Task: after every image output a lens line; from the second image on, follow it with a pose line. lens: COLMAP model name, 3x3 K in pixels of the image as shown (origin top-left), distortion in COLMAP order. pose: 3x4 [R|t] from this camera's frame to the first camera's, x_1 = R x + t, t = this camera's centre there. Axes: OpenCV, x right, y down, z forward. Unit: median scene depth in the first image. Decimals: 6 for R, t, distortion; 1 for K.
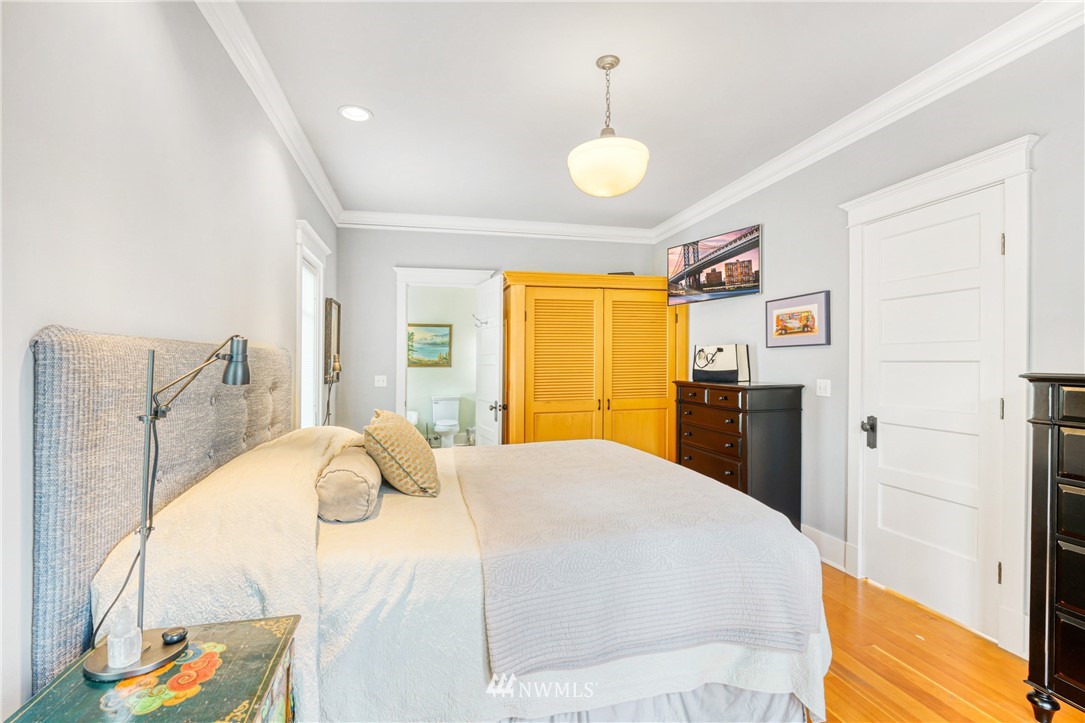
lens RADIAL K [[516.8, 0, 554.7], [0, 516.8, 359.0], [0, 0, 1]] dist [-0.001295, 0.000253]
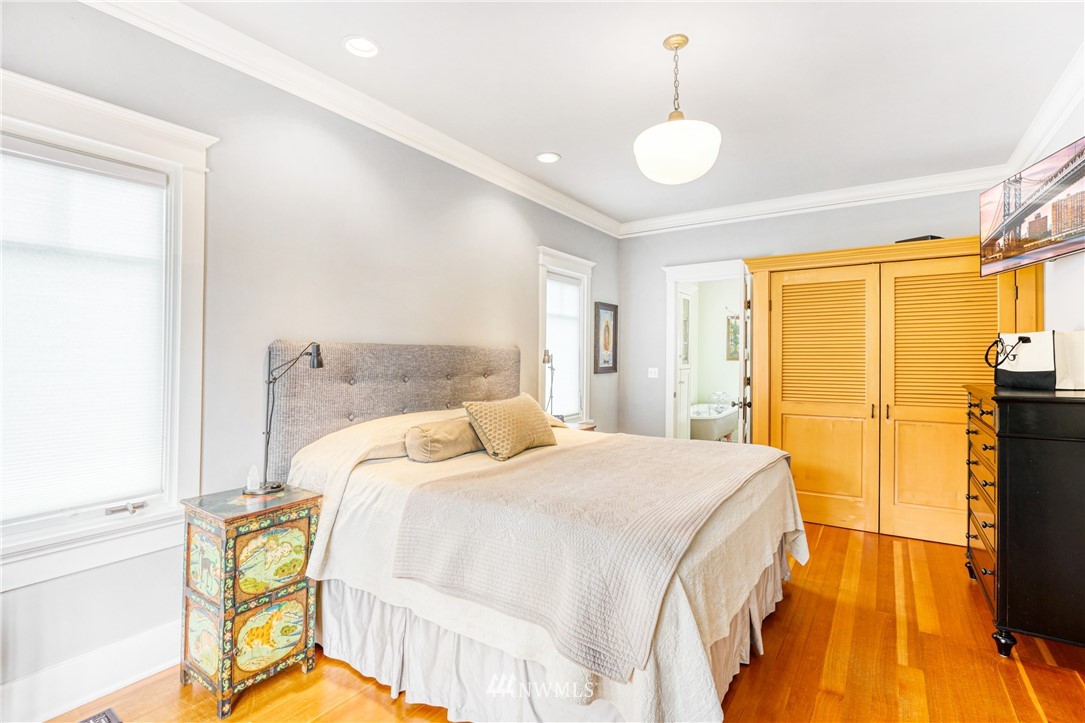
lens RADIAL K [[519.7, 0, 535.4], [0, 519.7, 355.0], [0, 0, 1]] dist [-0.012872, 0.001306]
pose [[0.655314, 0.005038, -0.755340, 0.374977], [-0.000012, 0.999978, 0.006658, -0.002637], [0.755357, -0.004354, 0.655299, 0.102154]]
